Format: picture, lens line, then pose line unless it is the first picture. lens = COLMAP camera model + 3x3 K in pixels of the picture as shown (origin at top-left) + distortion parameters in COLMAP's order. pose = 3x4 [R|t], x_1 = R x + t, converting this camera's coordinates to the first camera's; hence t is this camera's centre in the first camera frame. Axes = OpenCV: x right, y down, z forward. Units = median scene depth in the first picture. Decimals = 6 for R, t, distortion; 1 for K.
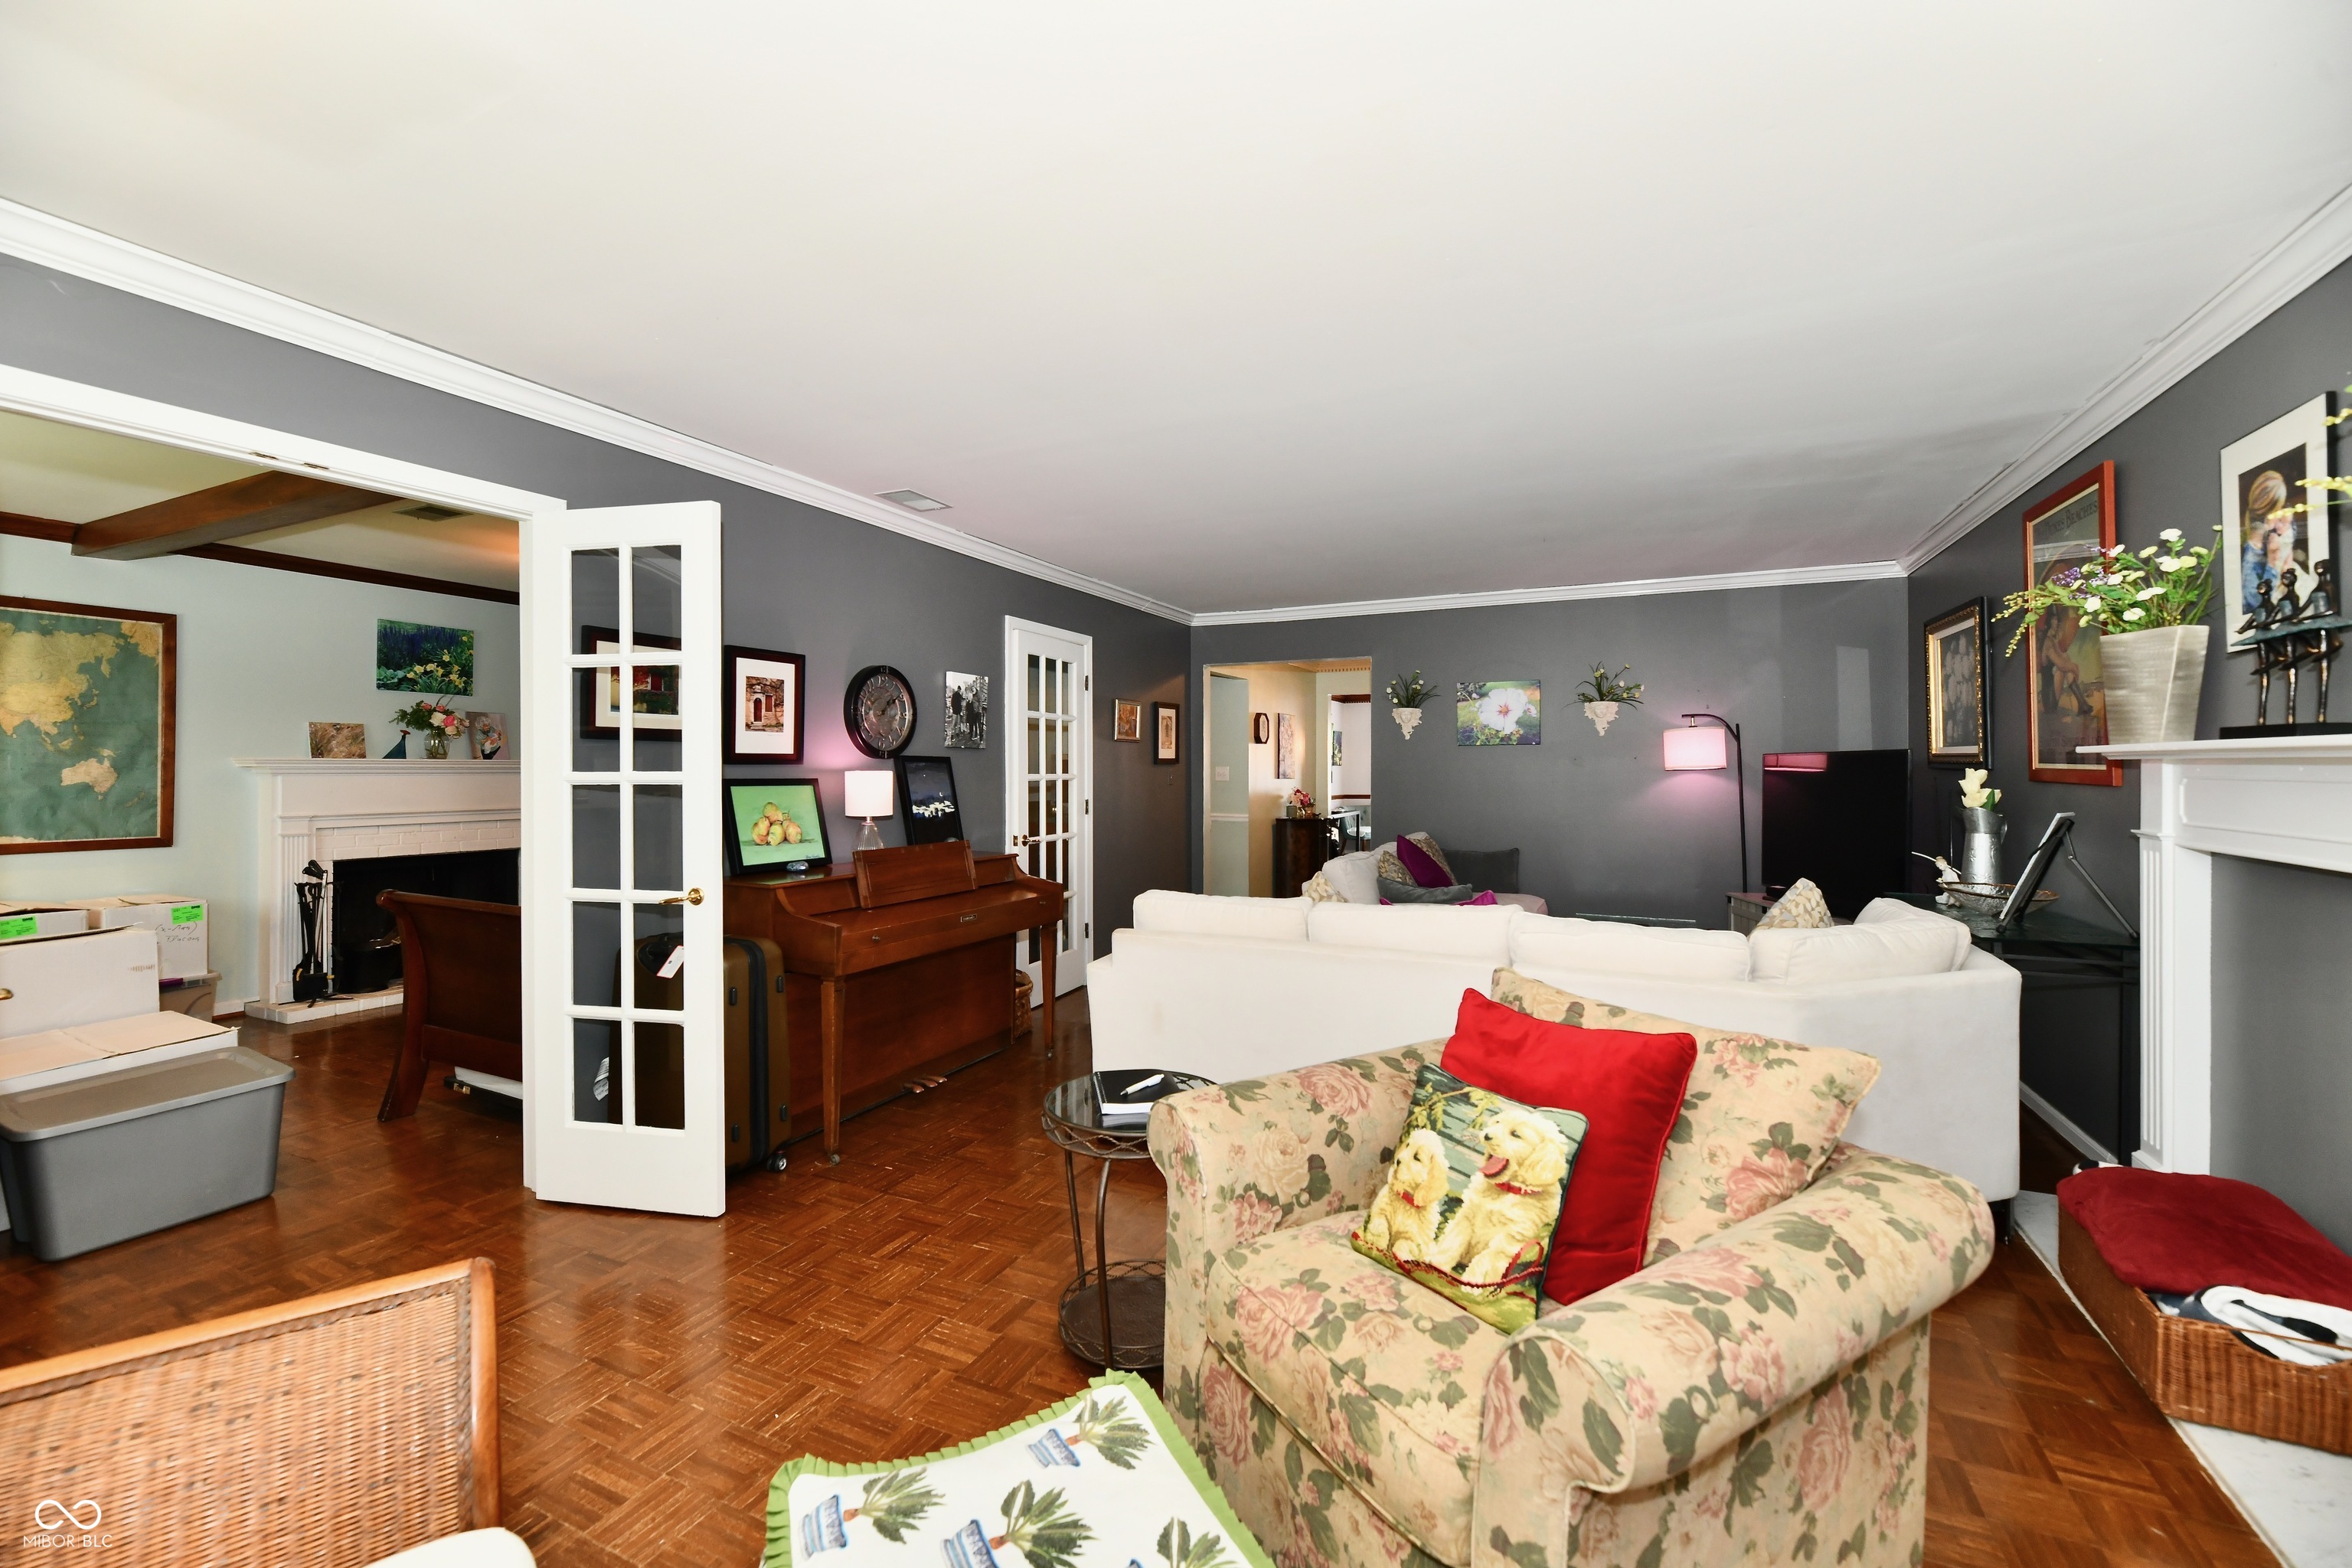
lens RADIAL K [[965.0, 0, 1174.1], [0, 965.0, 769.2], [0, 0, 1]] dist [-0.004542, -0.000237]
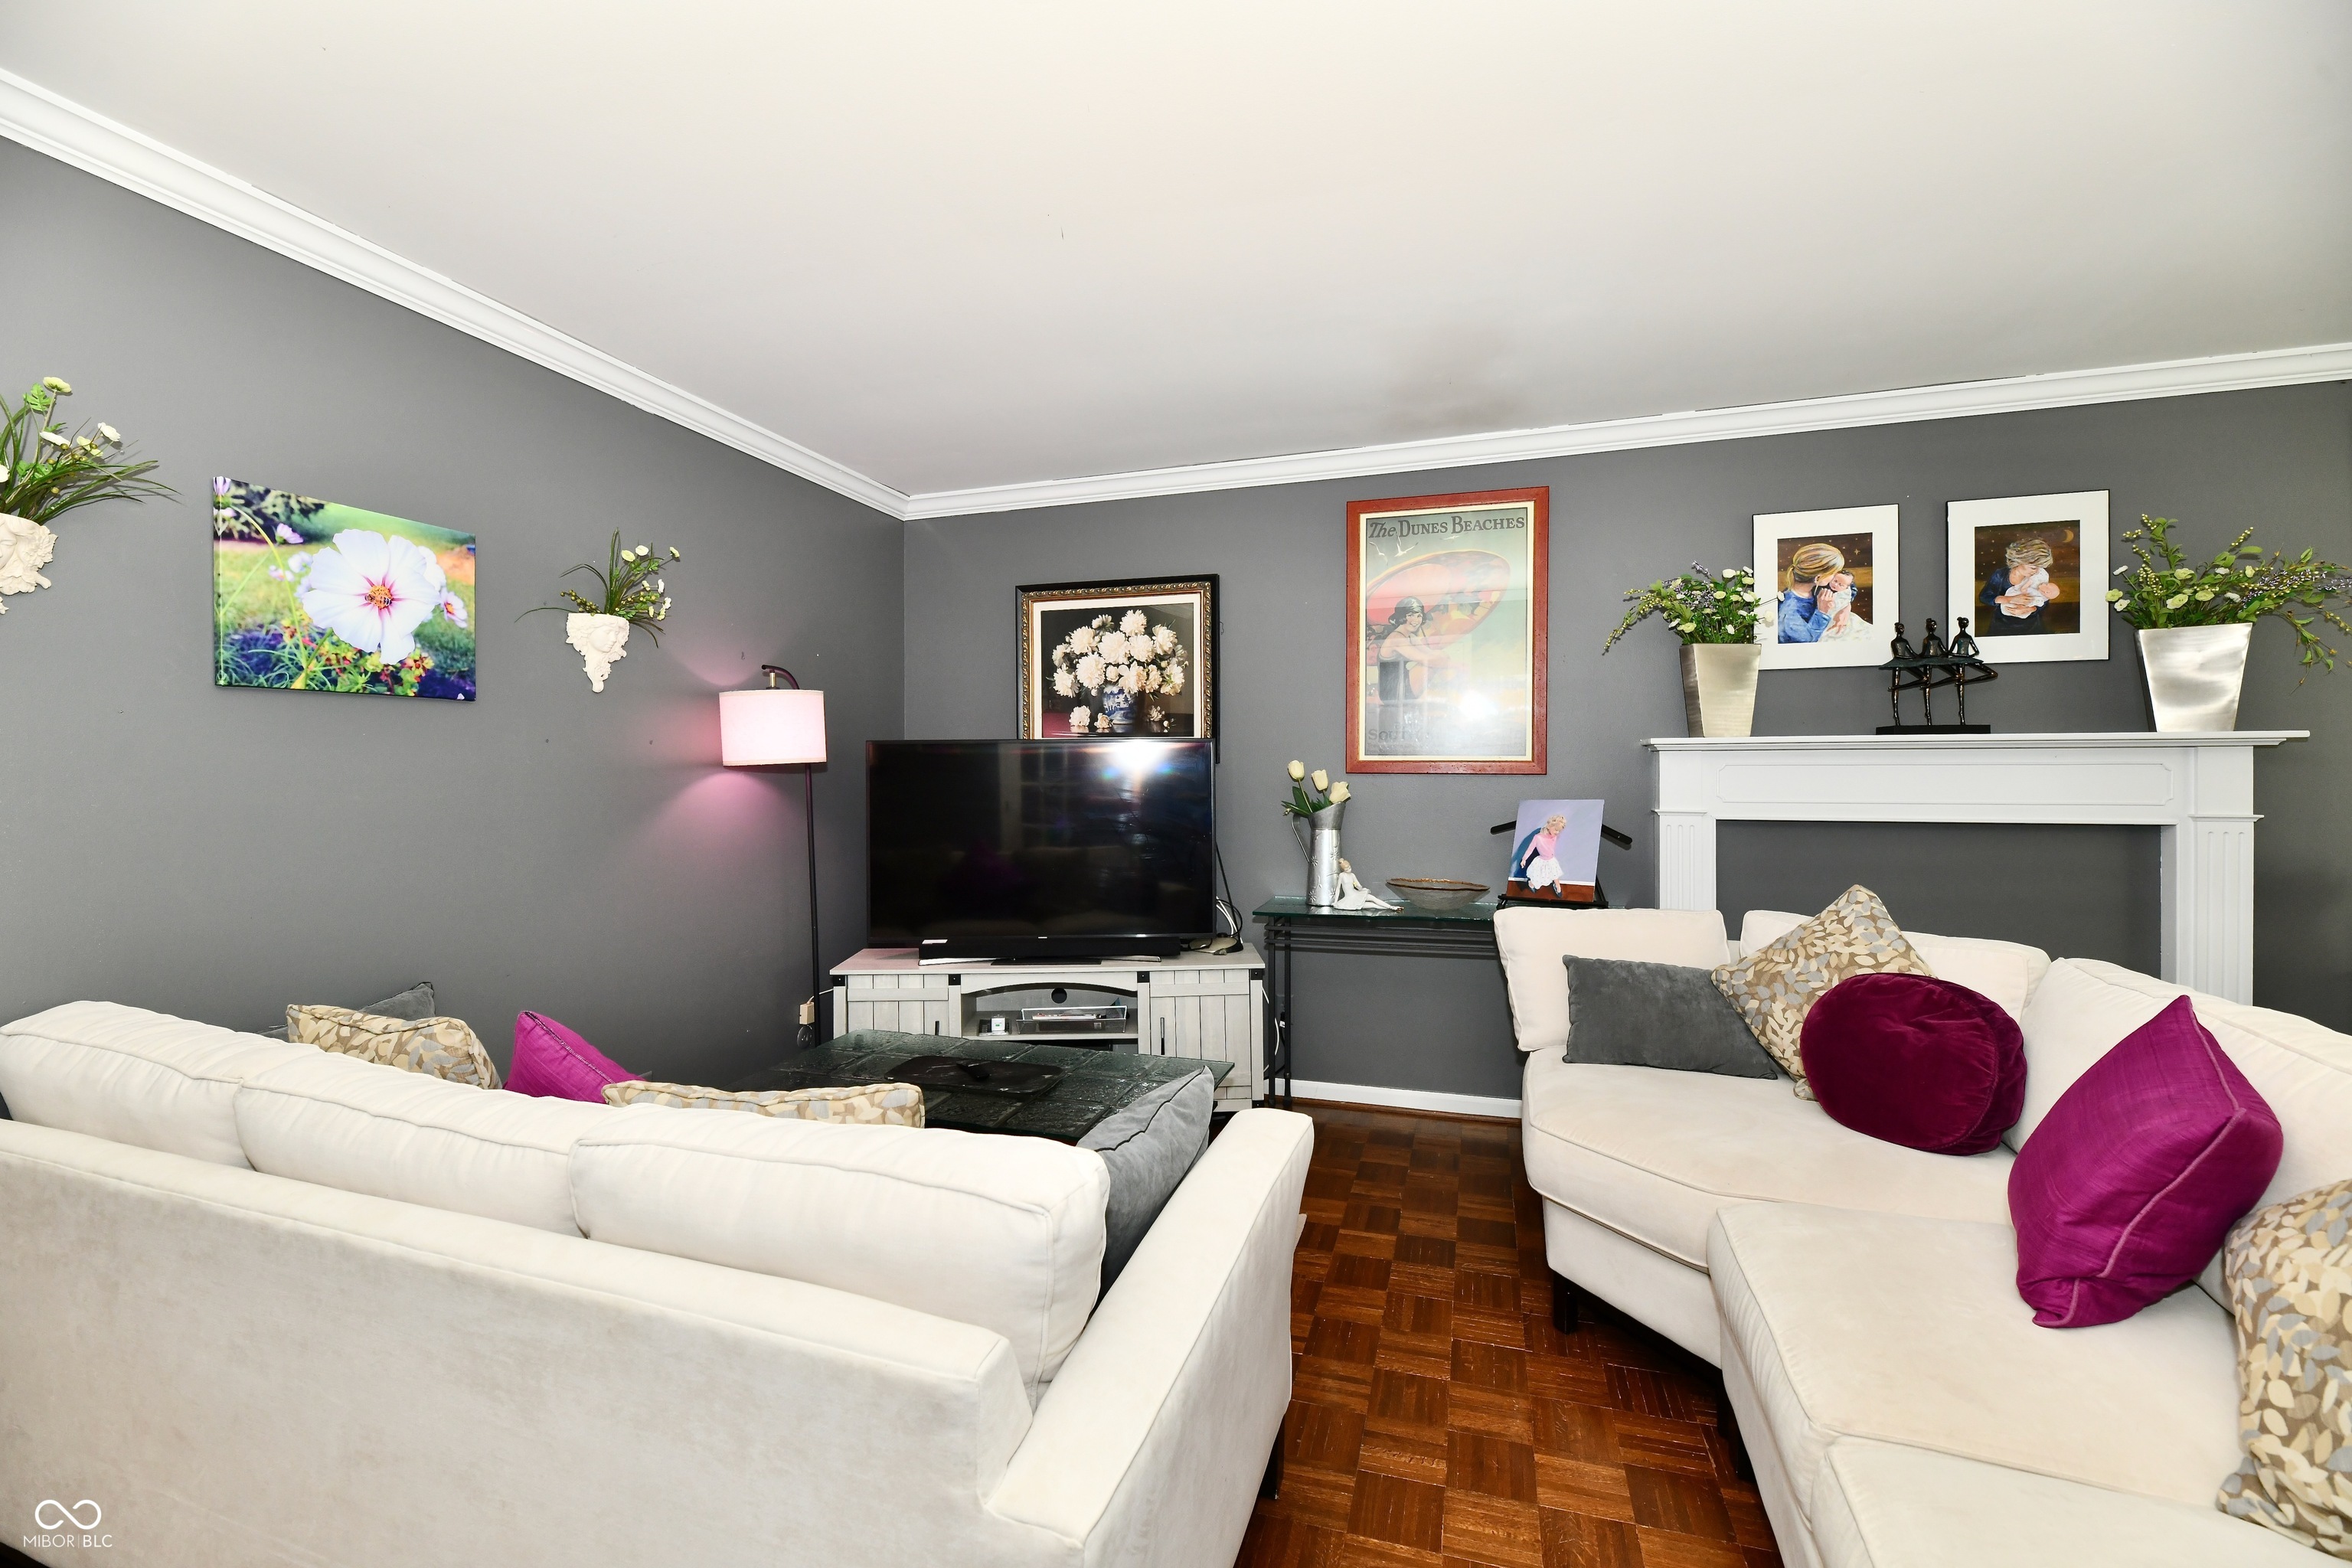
lens RADIAL K [[965.0, 0, 1176.4], [0, 965.0, 776.8], [0, 0, 1]] dist [-0.004542, -0.000237]
pose [[-0.122599, -0.008004, 0.992424, -0.046153], [0.004109, 0.999955, 0.008573, 0.003896], [-0.992448, 0.005129, -0.122560, 0.764842]]
